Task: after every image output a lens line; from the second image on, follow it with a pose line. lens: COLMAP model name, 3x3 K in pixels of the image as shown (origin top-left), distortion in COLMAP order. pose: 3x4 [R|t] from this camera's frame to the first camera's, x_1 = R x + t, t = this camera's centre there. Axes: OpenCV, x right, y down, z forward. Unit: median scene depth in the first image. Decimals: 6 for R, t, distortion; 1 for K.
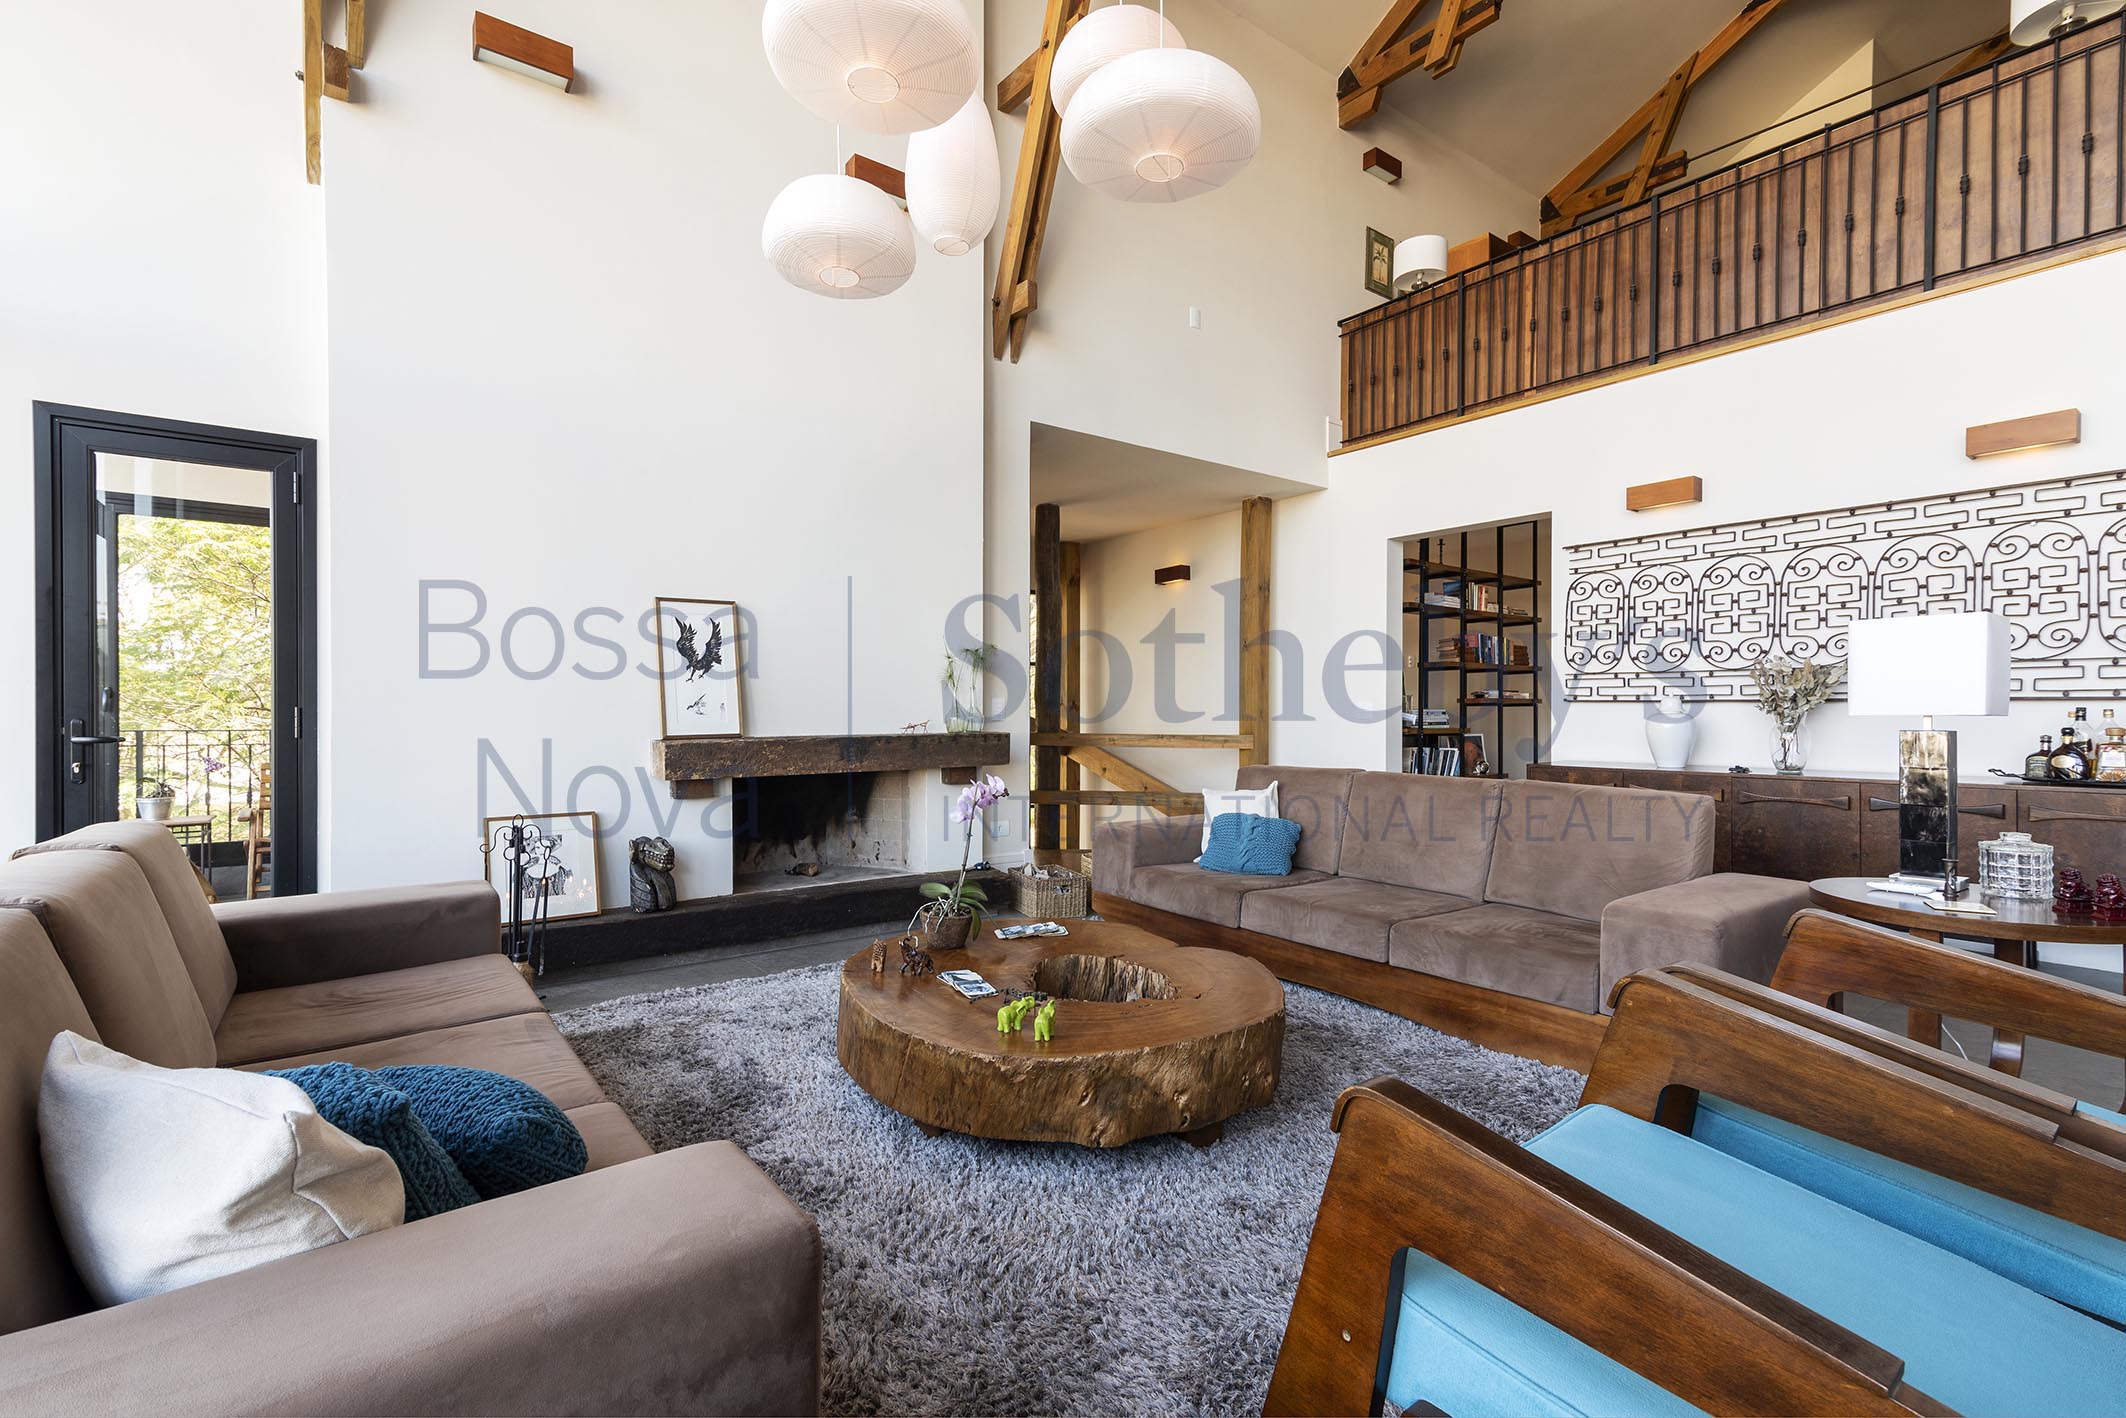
lens RADIAL K [[963.8, 0, 1056.6], [0, 963.8, 713.1], [0, 0, 1]] dist [0.013097, -0.000323]
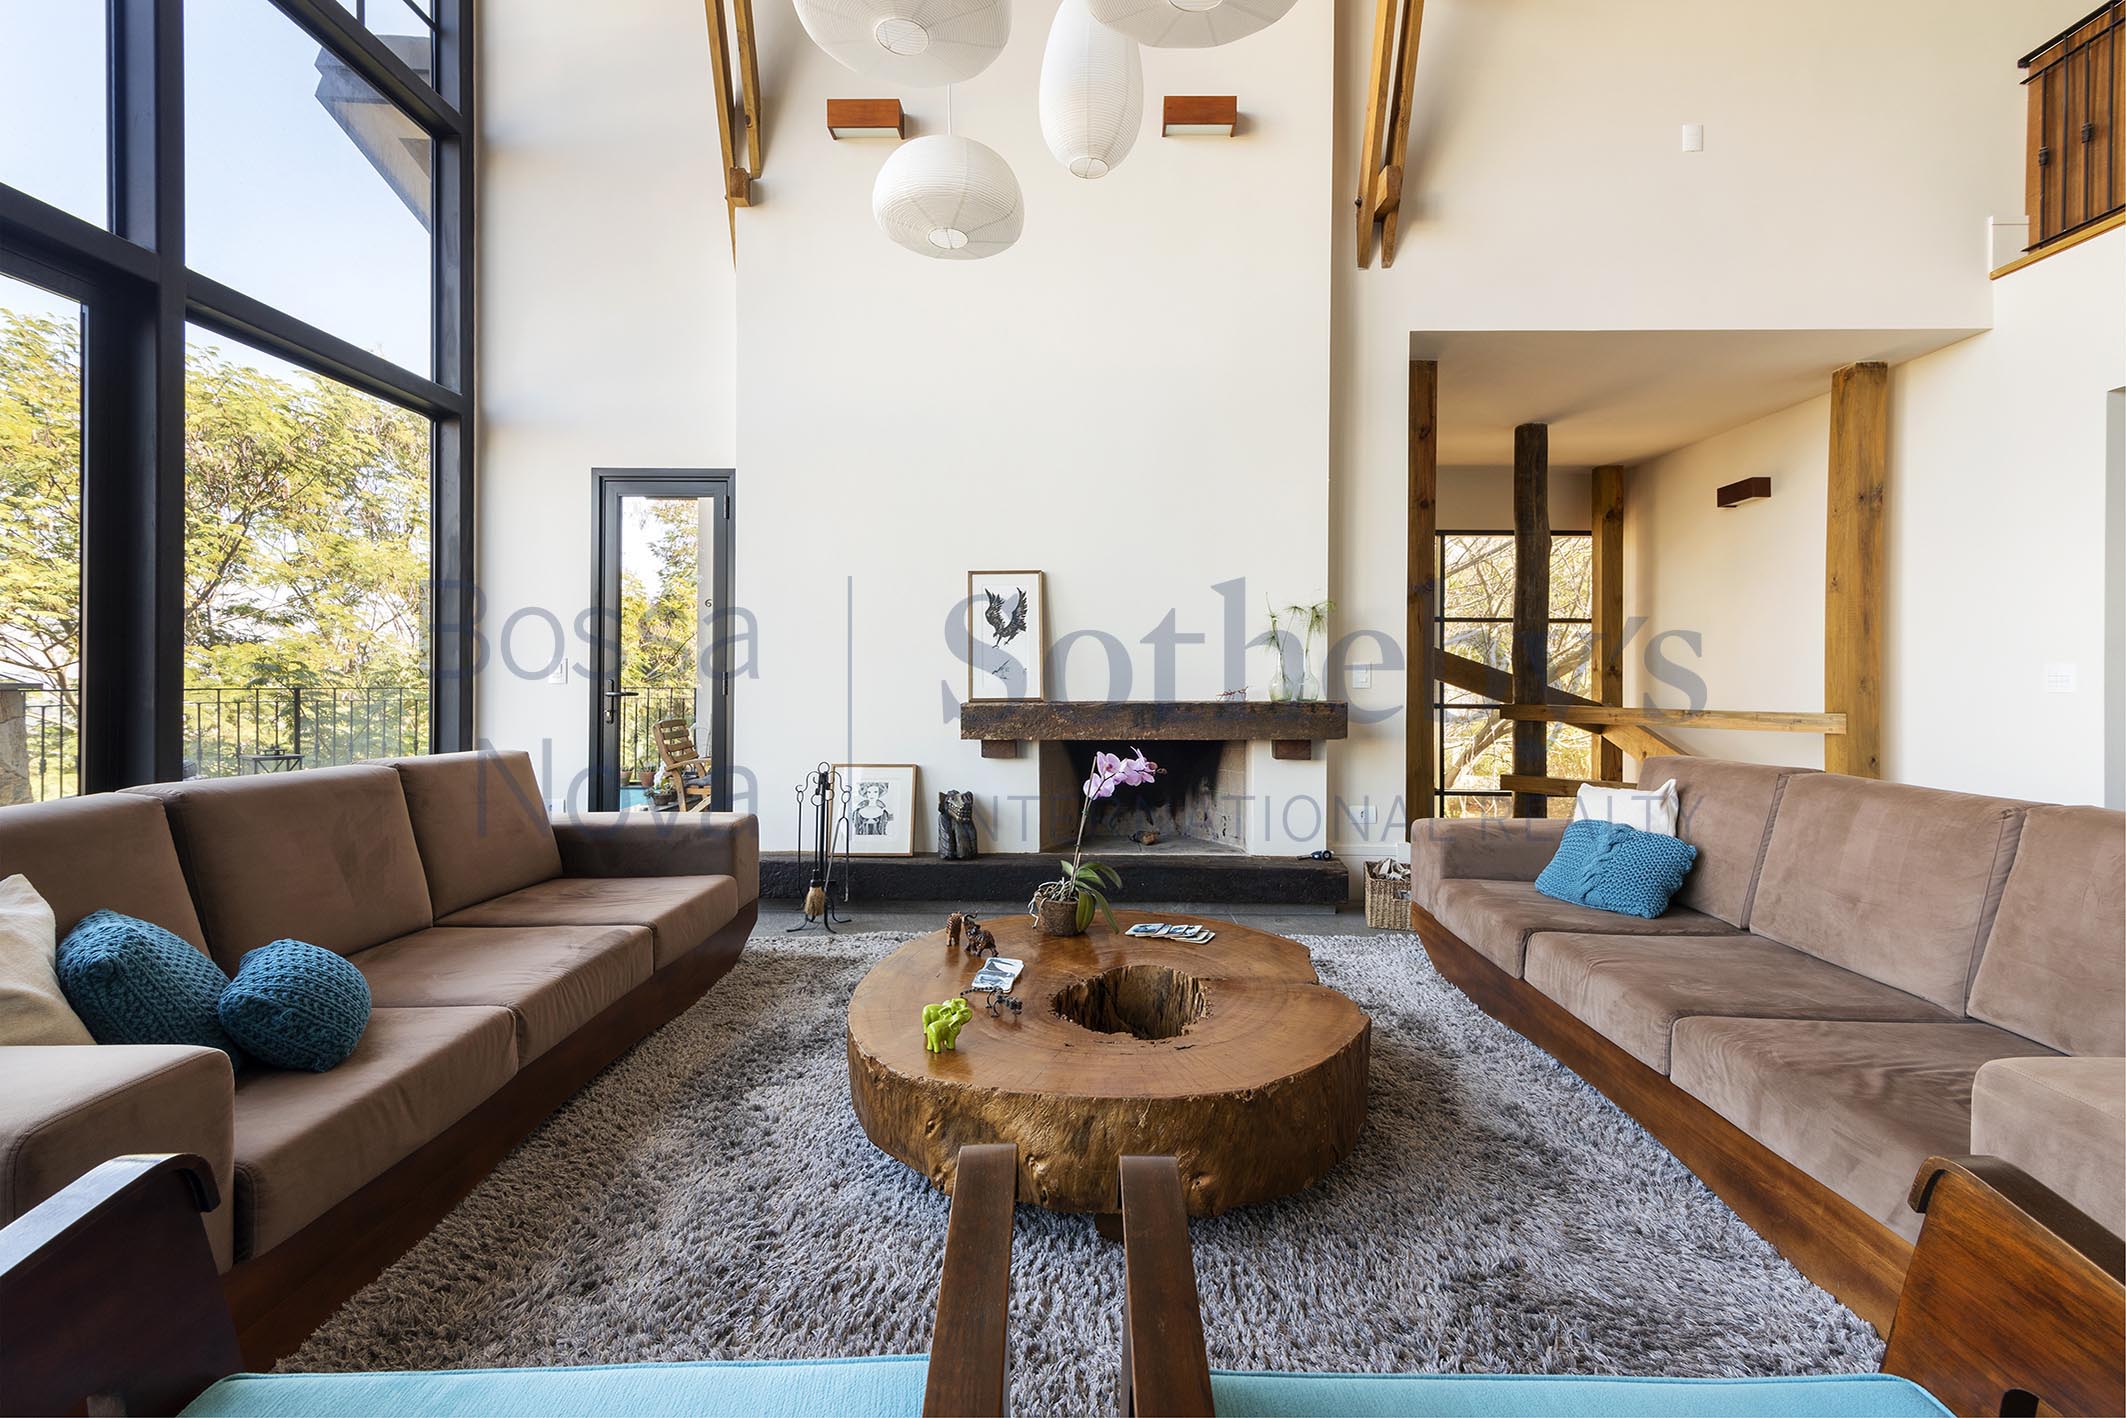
lens RADIAL K [[963.8, 0, 1052.2], [0, 963.8, 670.0], [0, 0, 1]] dist [0.013097, -0.000323]
pose [[0.789692, -0.002259, -0.613500, 0.318258], [-0.004033, 0.999952, -0.008873, 0.000846], [0.613491, 0.009482, 0.789645, 0.194559]]
